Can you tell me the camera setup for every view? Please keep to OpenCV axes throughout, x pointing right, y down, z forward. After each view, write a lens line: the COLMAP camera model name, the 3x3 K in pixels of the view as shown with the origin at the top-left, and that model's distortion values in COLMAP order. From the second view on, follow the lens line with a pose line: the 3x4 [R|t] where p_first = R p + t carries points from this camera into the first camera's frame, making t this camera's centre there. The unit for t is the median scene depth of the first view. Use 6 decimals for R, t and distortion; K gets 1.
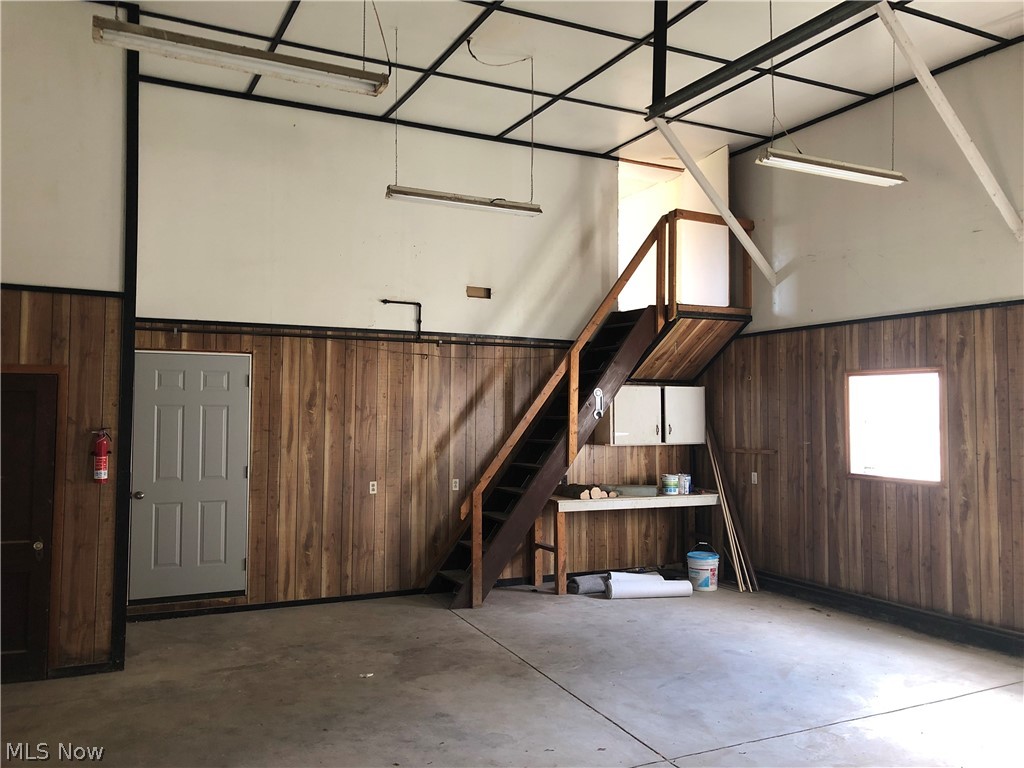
lens RADIAL K [[840.1, 0, 512.0], [0, 840.1, 384.0], [0, 0, 1]] dist [0.069187, -0.001553]
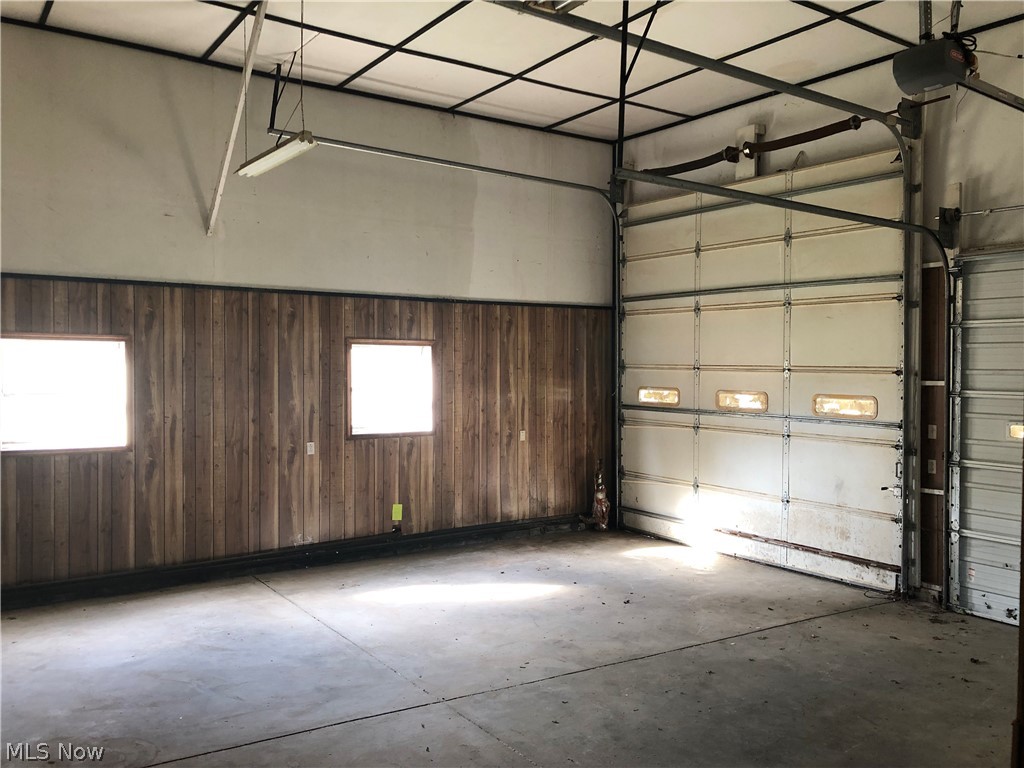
lens RADIAL K [[826.4, 0, 512.0], [0, 826.4, 384.0], [0, 0, 1]] dist [0.000500, 0.002677]
pose [[-0.139863, -0.017835, 0.990010, -0.587317], [-0.037999, 0.999198, 0.012632, 0.008170], [-0.989441, -0.035853, -0.140429, 0.713641]]
